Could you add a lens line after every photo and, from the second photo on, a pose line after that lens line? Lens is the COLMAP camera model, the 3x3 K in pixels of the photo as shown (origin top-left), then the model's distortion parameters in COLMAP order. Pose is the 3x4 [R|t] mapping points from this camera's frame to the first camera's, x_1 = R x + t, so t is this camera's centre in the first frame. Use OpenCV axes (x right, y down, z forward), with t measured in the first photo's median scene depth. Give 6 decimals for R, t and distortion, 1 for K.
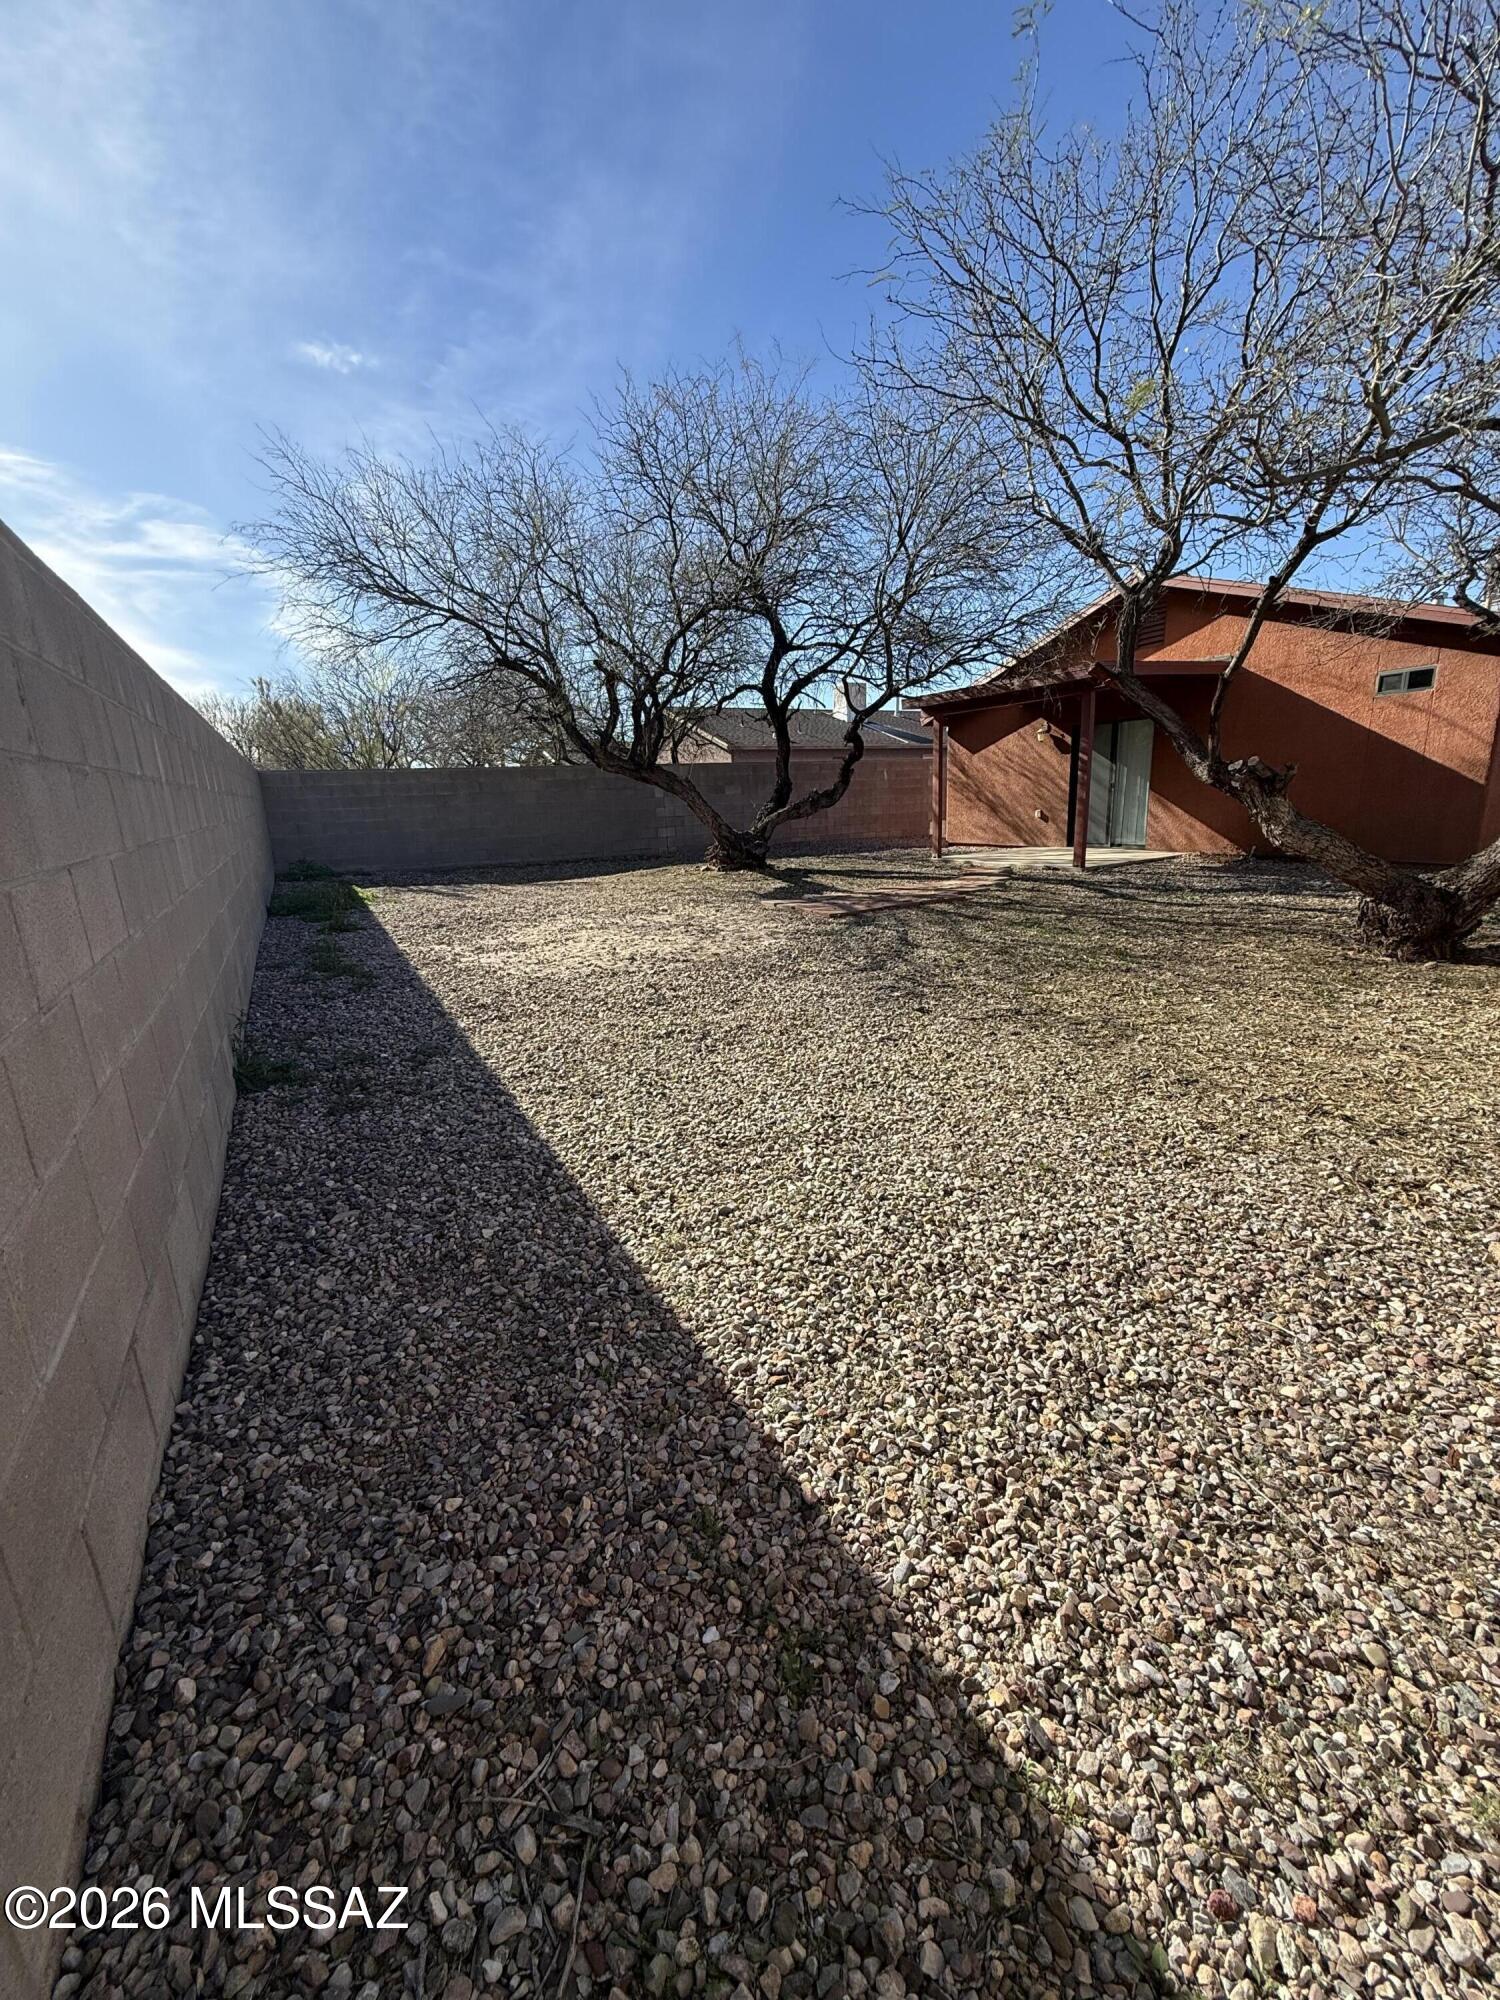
lens RADIAL K [[795.0, 0, 752.0], [0, 795.0, 998.4], [0, 0, 1]] dist [0.003854, 0.000204]
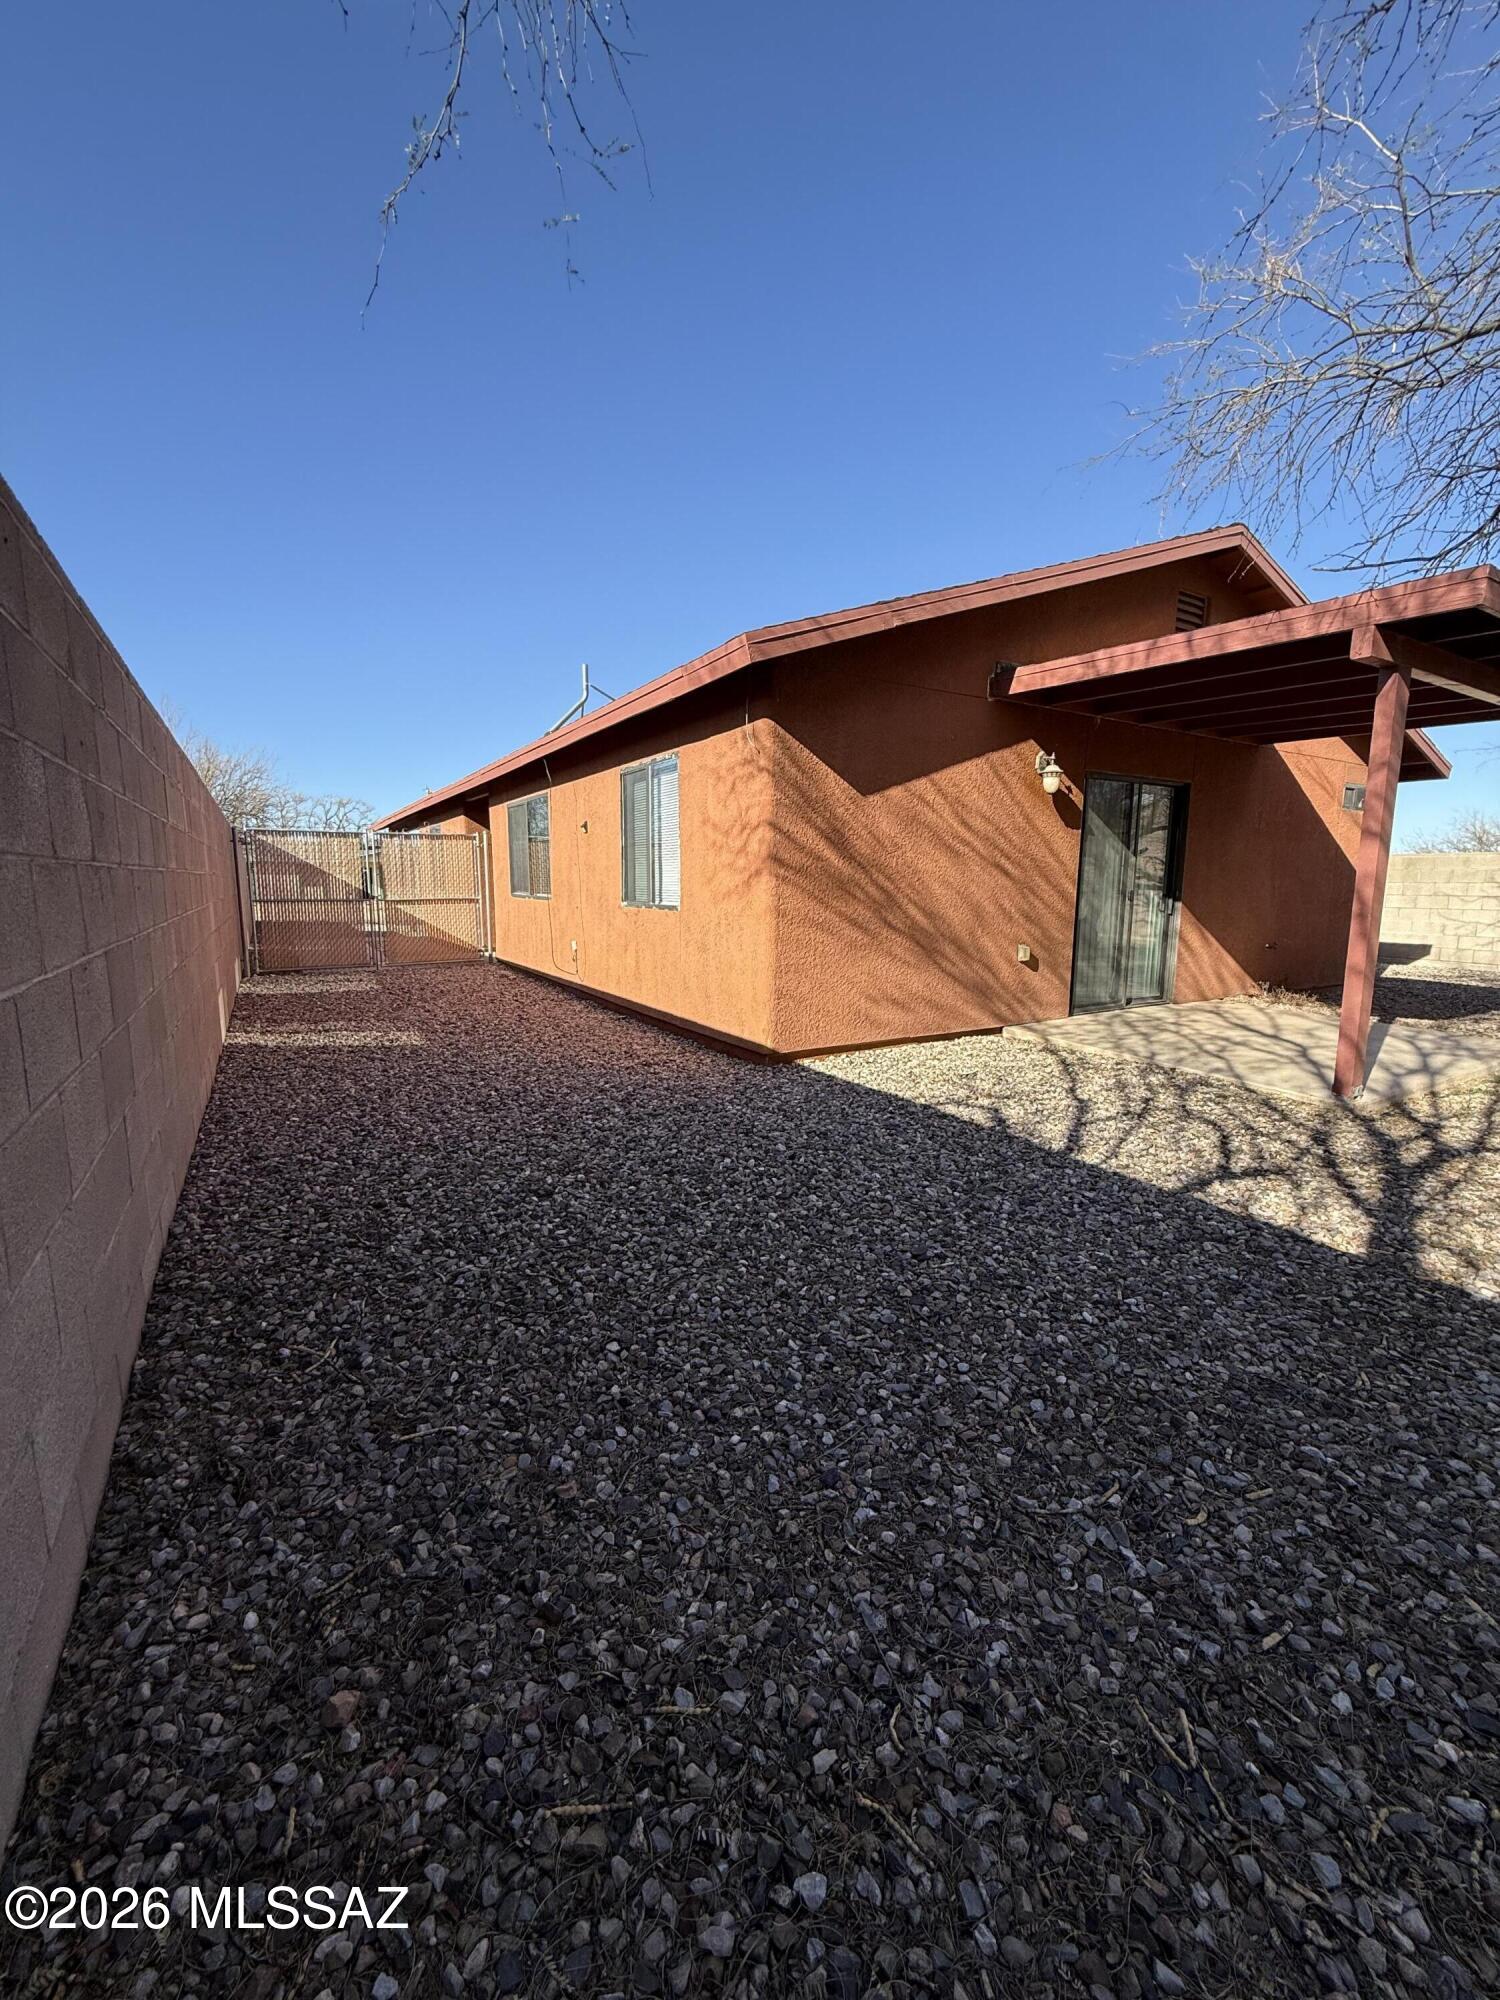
lens RADIAL K [[795.0, 0, 750.8], [0, 795.0, 993.7], [0, 0, 1]] dist [0.003854, 0.000204]
pose [[-0.029447, -0.103215, 0.994223, -0.072955], [0.240265, 0.964762, 0.107273, -0.288099], [-0.970261, 0.242036, -0.003611, 1.129171]]
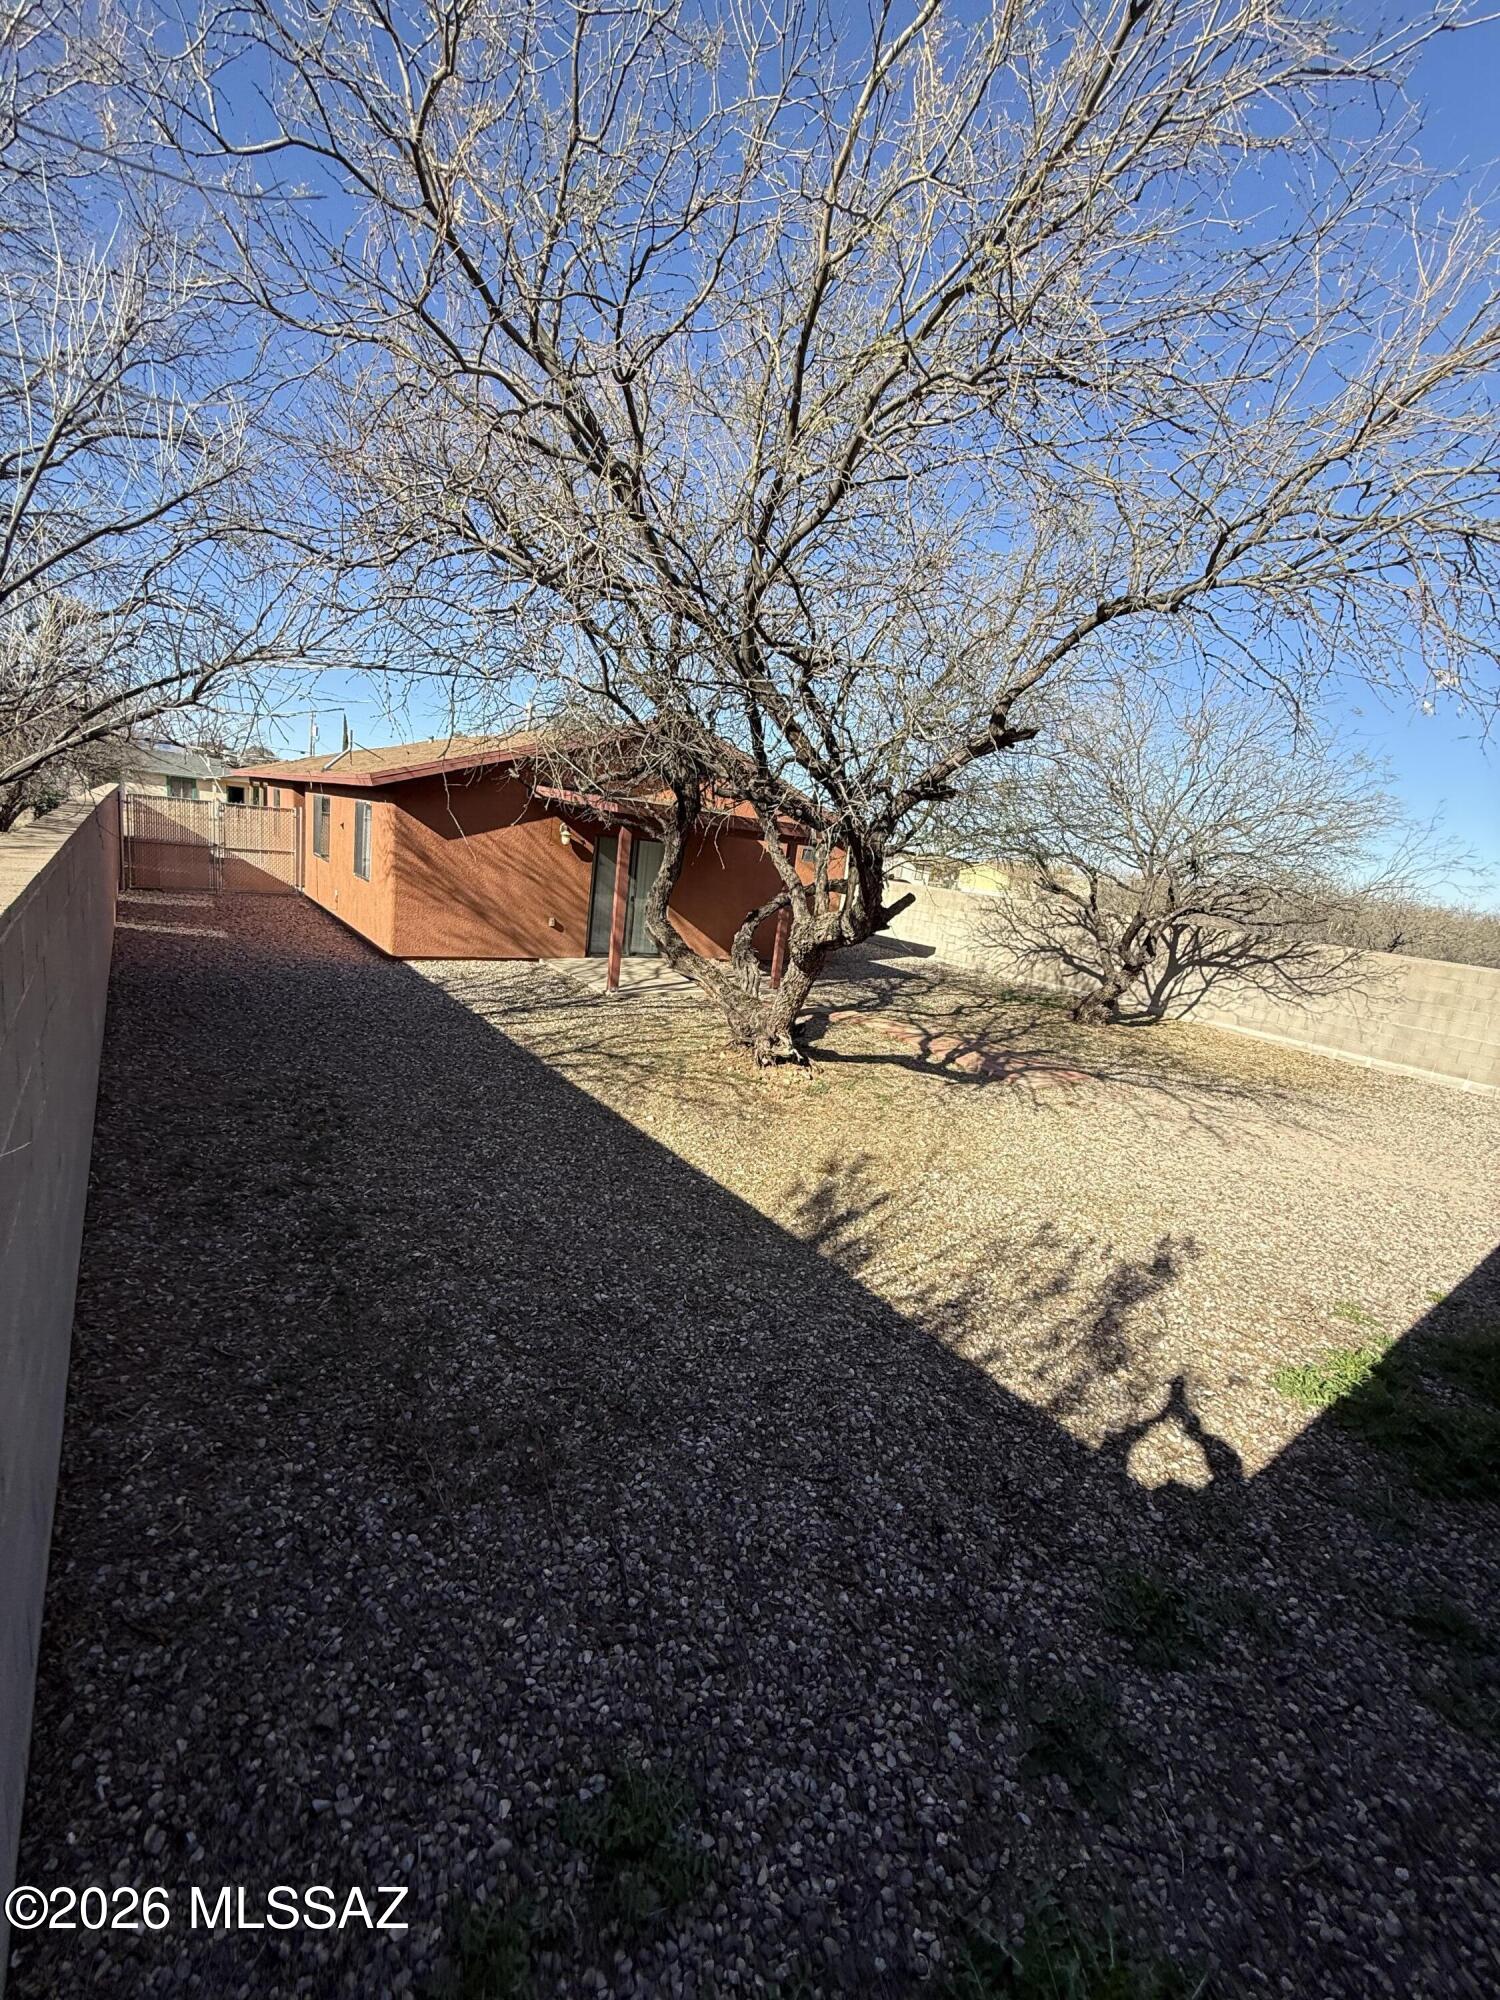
lens RADIAL K [[795.0, 0, 752.0], [0, 795.0, 1000.7], [0, 0, 1]] dist [0.003854, 0.000204]
pose [[-0.137274, -0.170412, 0.975764, -0.530058], [0.132607, 0.973061, 0.188596, -0.278616], [-0.981617, 0.155283, -0.110978, 0.875234]]
